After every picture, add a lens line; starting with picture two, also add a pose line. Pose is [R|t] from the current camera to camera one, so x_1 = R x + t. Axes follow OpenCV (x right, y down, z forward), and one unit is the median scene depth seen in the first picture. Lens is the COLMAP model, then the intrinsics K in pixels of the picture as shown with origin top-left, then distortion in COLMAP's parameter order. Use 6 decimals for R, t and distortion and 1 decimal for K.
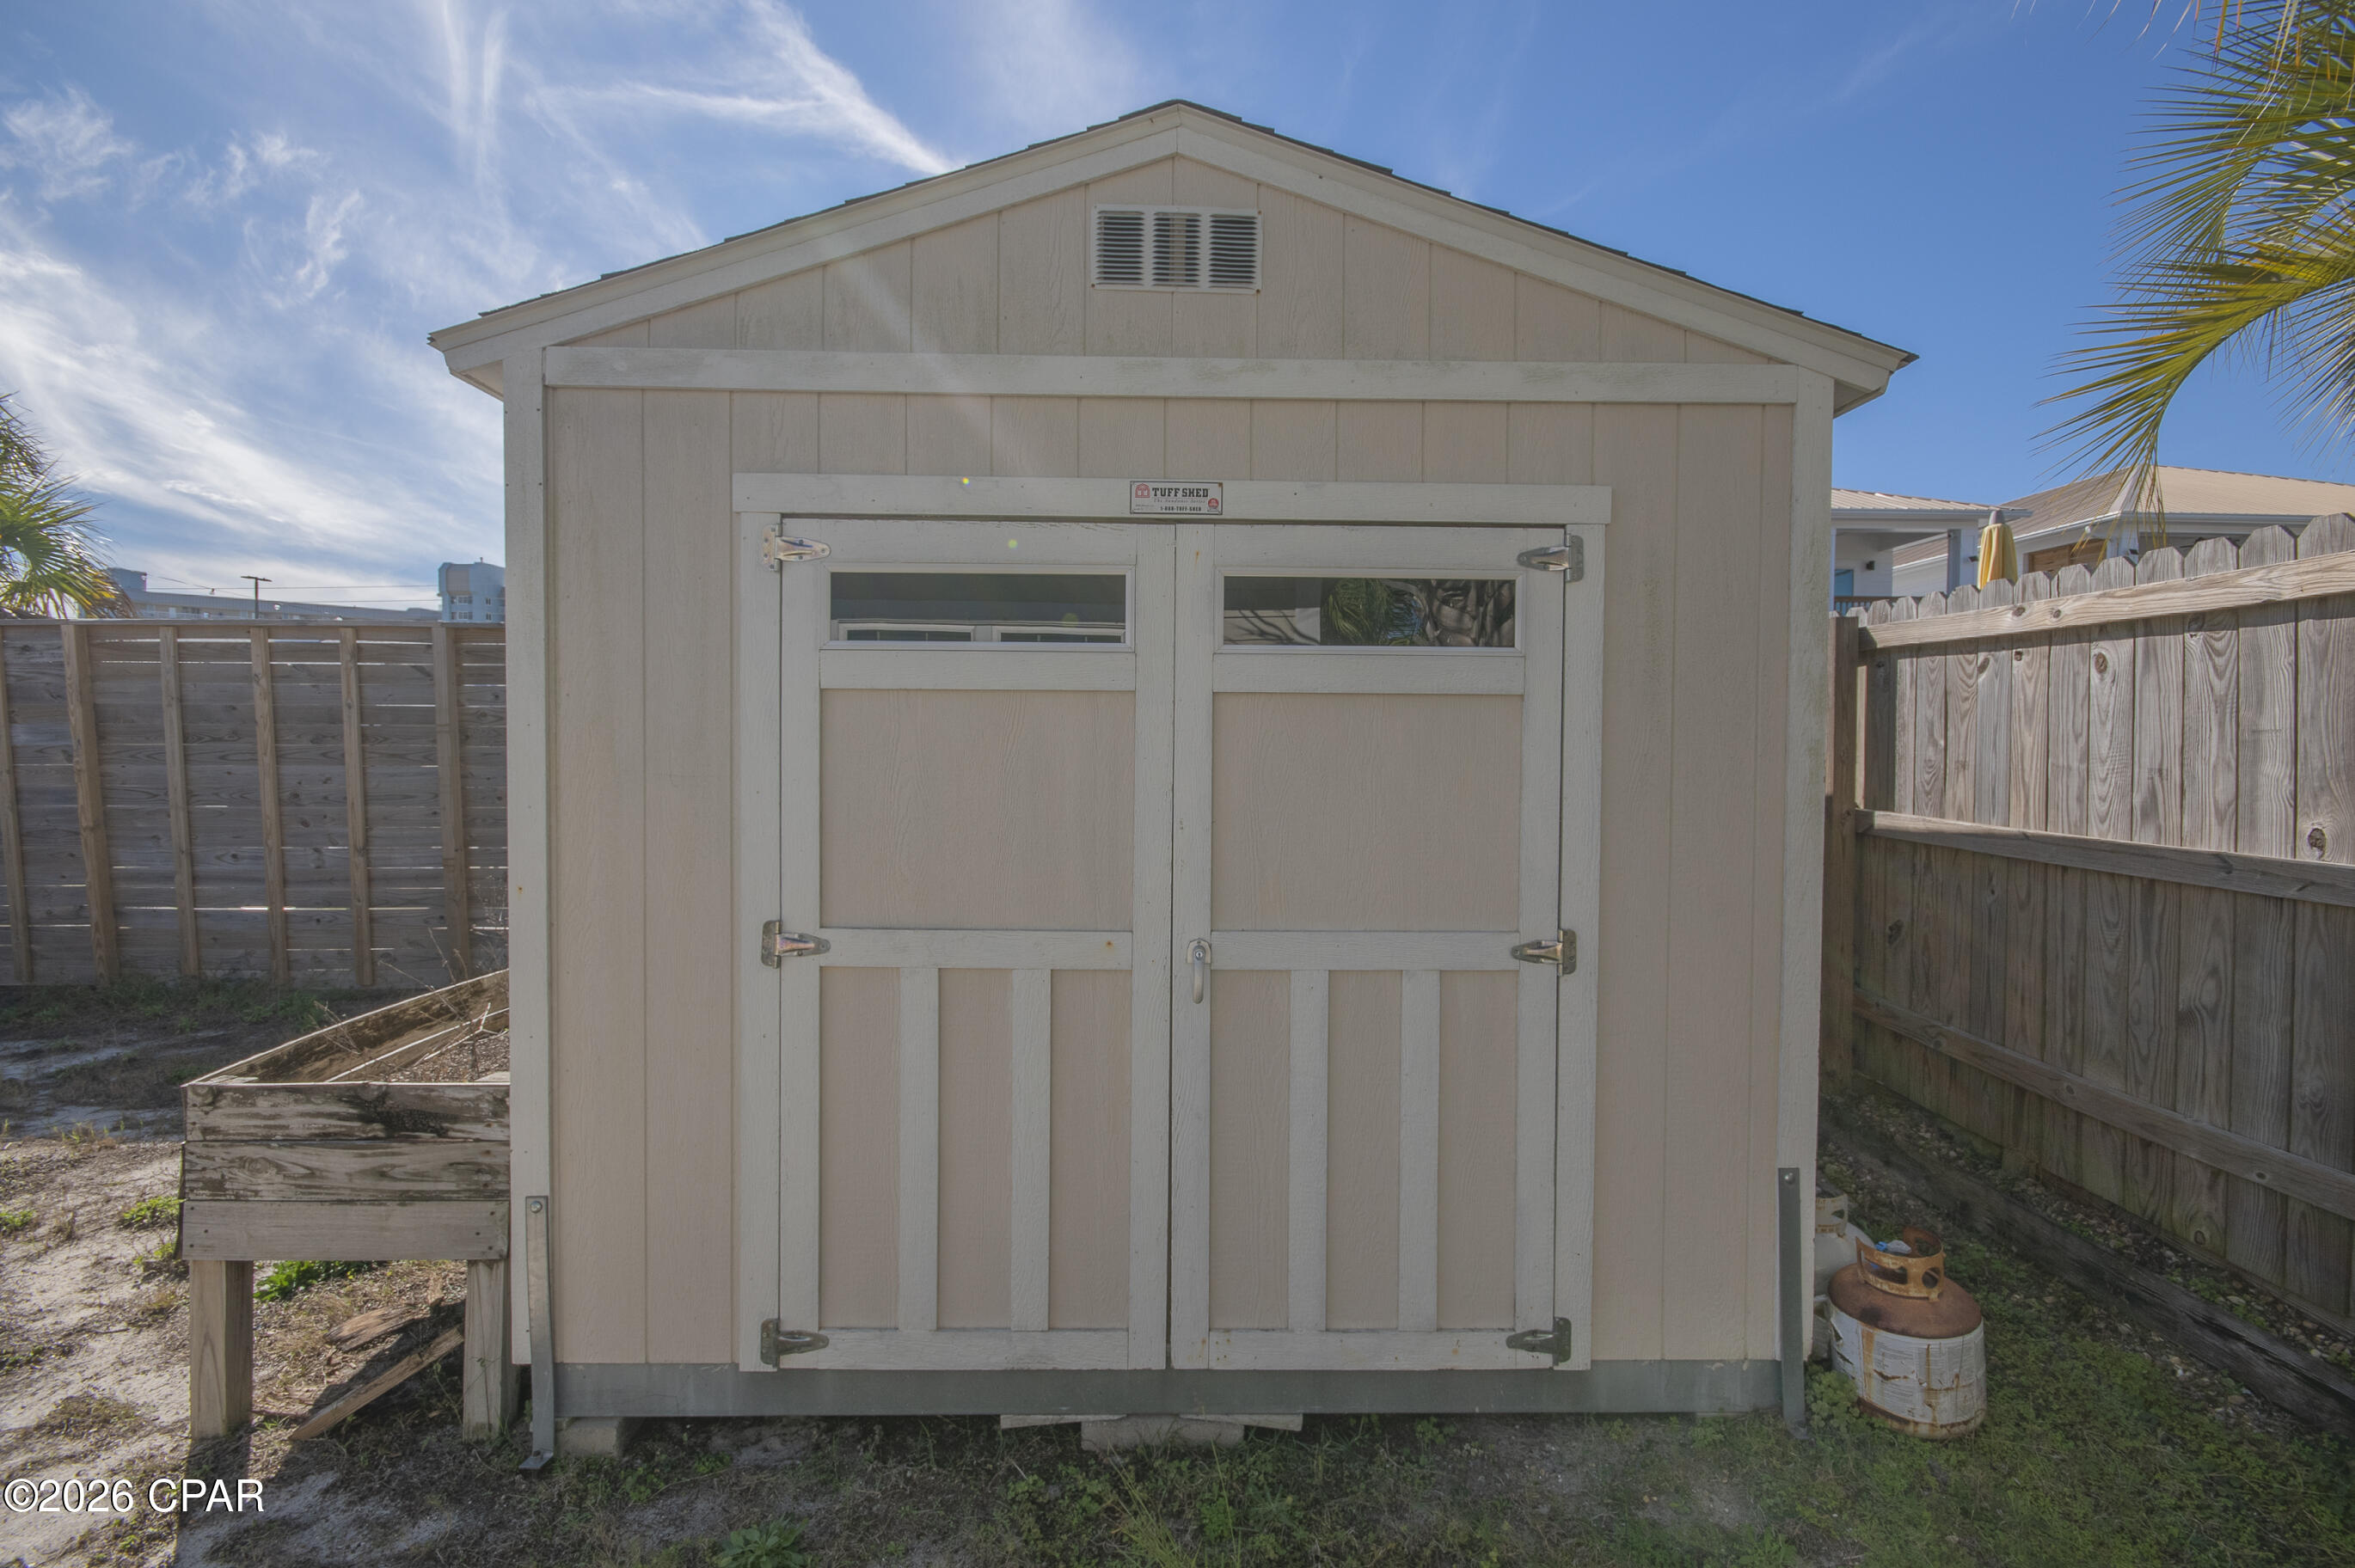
lens RADIAL K [[1034.9, 0, 1183.3], [0, 1034.9, 780.7], [0, 0, 1]] dist [0.006966, -0.009645]
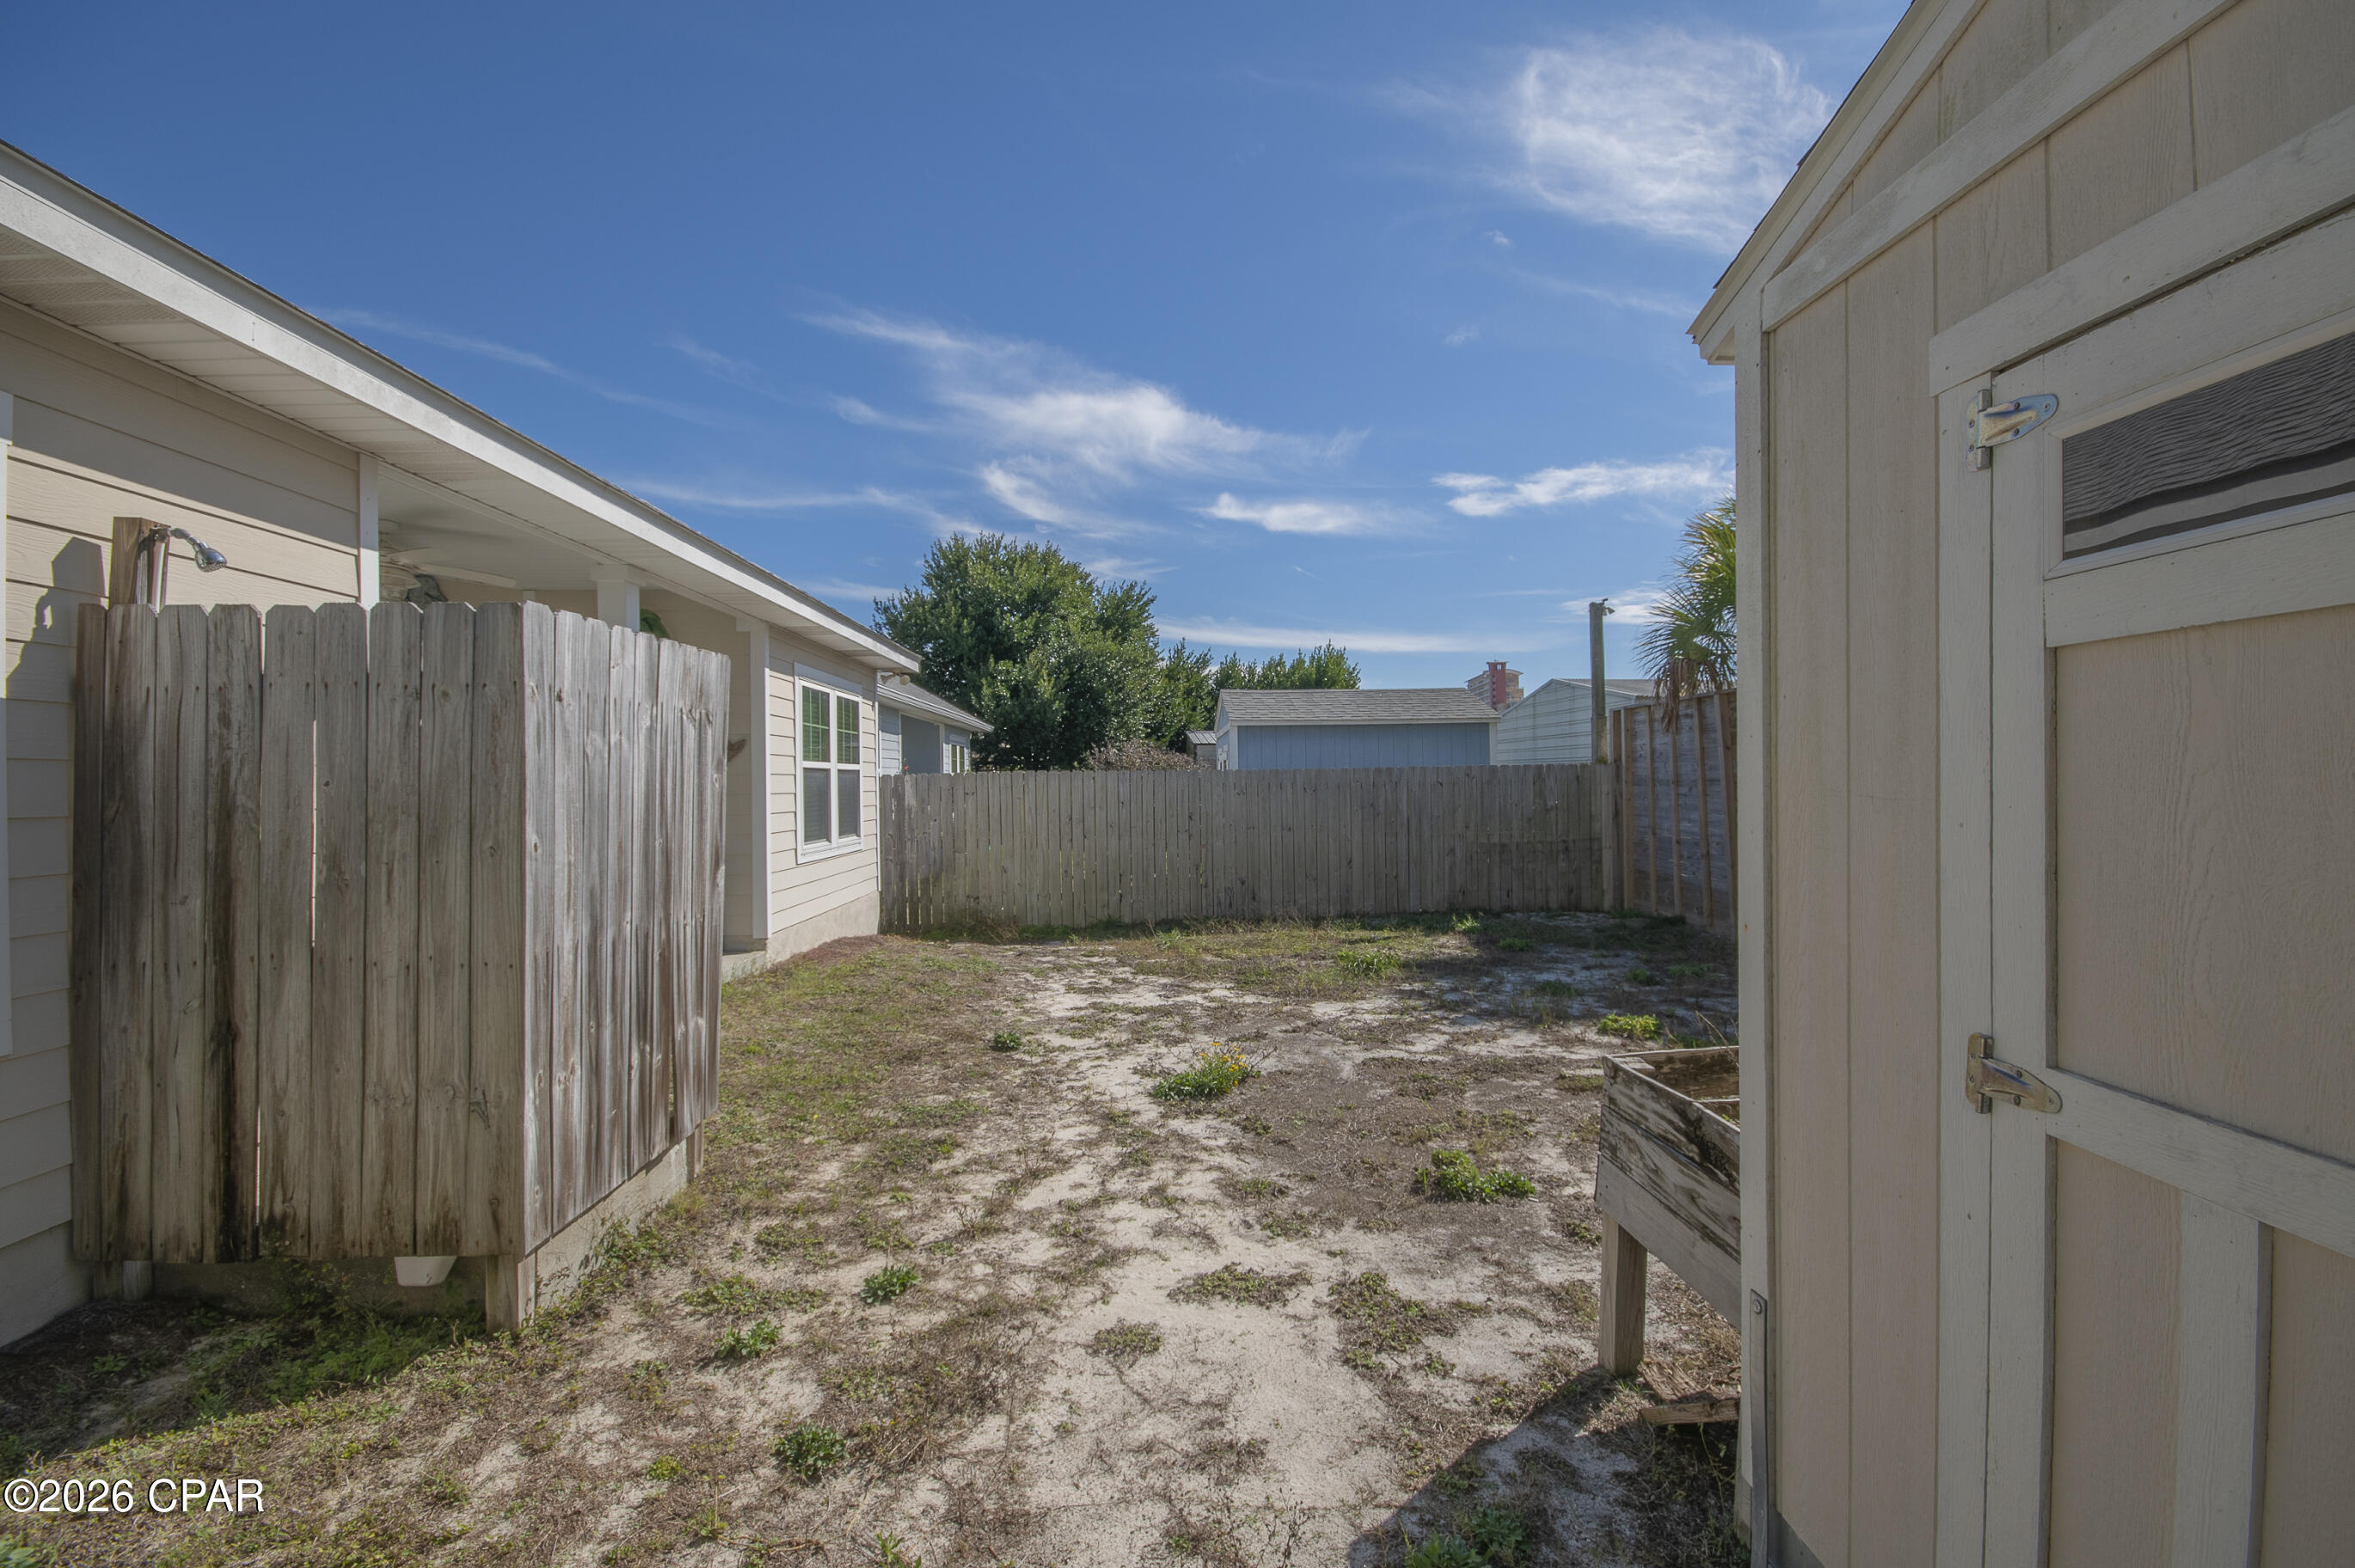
lens RADIAL K [[1034.9, 0, 1185.8], [0, 1034.9, 775.5], [0, 0, 1]] dist [0.006966, -0.009645]
pose [[0.017767, -0.009571, -0.999796, 0.212103], [-0.007932, 0.999921, -0.009713, -0.008855], [0.999811, 0.008103, 0.017690, 0.514033]]
